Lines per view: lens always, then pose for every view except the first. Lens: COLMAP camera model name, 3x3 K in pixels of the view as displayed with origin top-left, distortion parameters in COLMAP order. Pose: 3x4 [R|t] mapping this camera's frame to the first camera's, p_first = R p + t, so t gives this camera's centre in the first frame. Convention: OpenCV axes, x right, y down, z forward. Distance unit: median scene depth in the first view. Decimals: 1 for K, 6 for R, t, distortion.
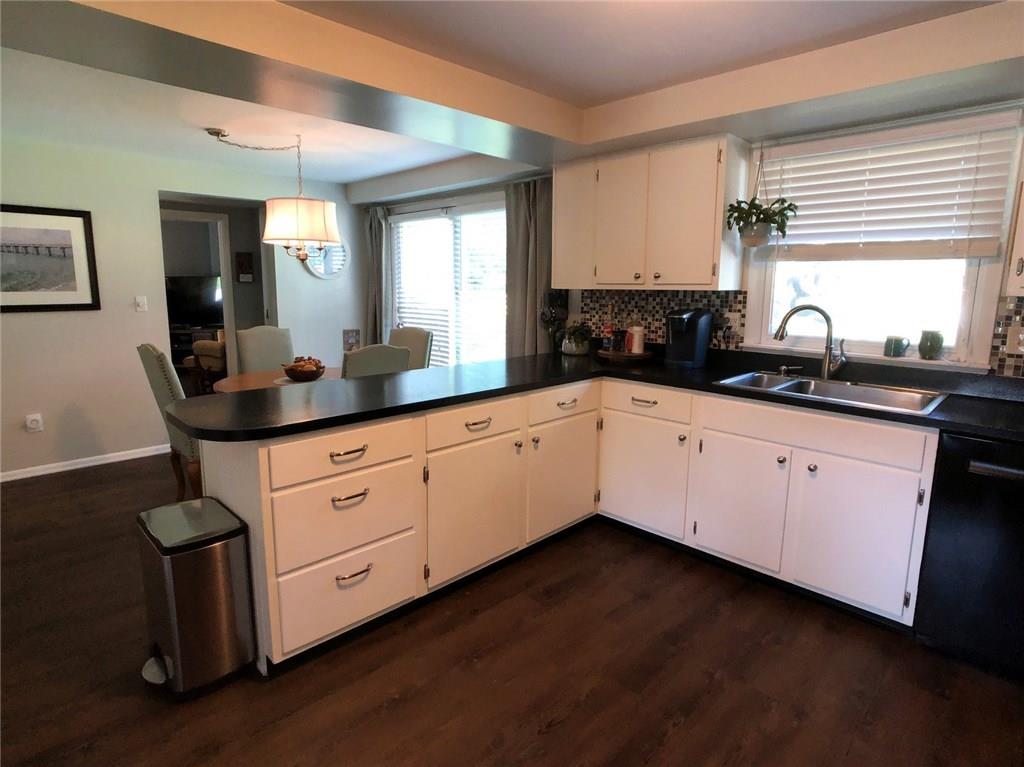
lens RADIAL K [[560.2, 0, 490.1], [0, 560.2, 374.7], [0, 0, 1]] dist [-0.024451, 0.005231]
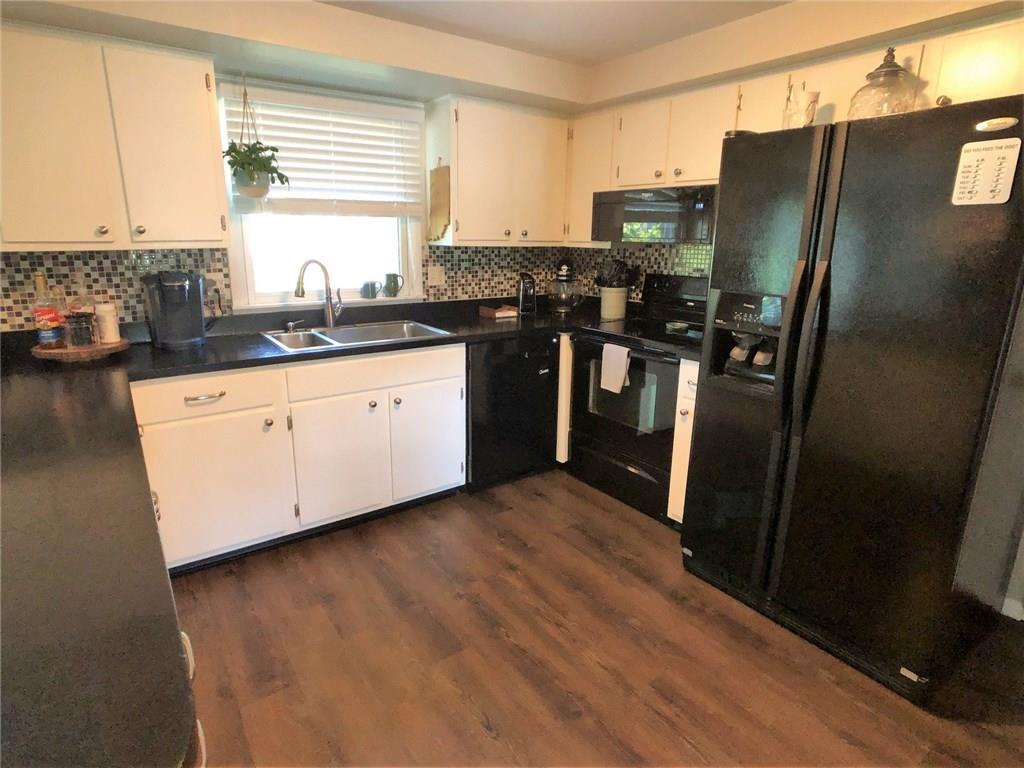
lens RADIAL K [[560.2, 0, 509.3], [0, 560.2, 377.0], [0, 0, 1]] dist [-0.024451, 0.005231]
pose [[0.138939, -0.250051, 0.958212, -0.367307], [0.155773, 0.961070, 0.228210, -0.082246], [-0.977973, 0.117556, 0.172482, 0.427206]]
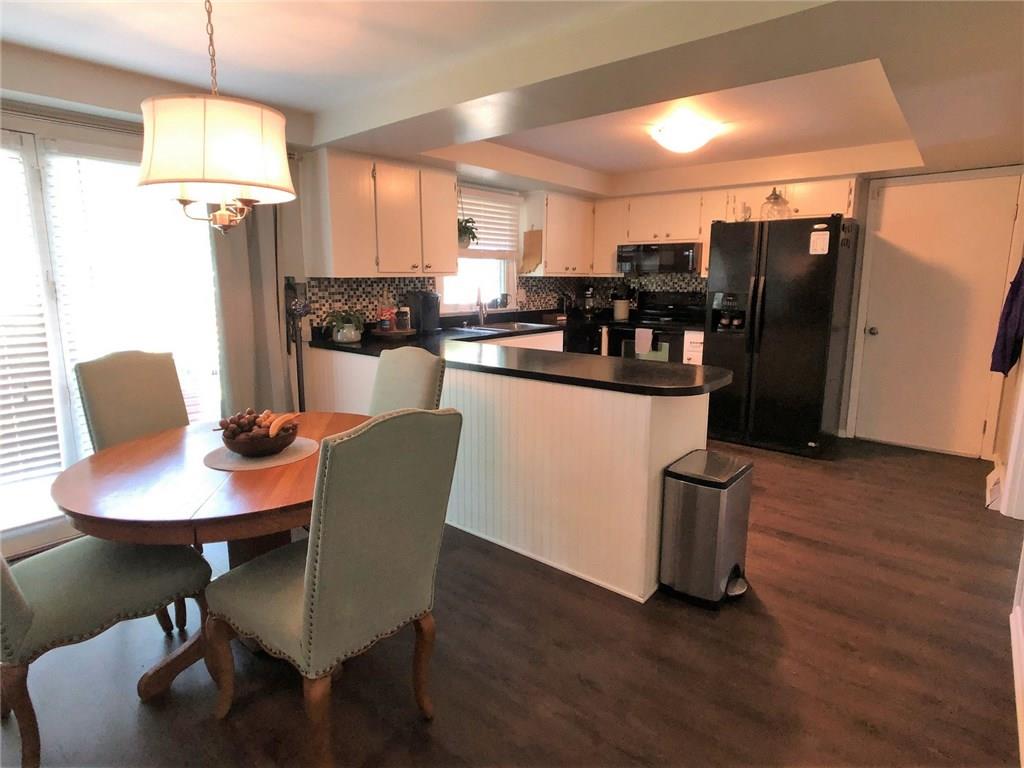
lens RADIAL K [[560.2, 0, 512.1], [0, 560.2, 378.8], [0, 0, 1]] dist [-0.024451, 0.005231]
pose [[-0.117017, -0.185180, 0.975713, -1.056770], [0.164167, 0.965340, 0.202900, -0.153803], [-0.979467, 0.183923, -0.082560, 0.957049]]
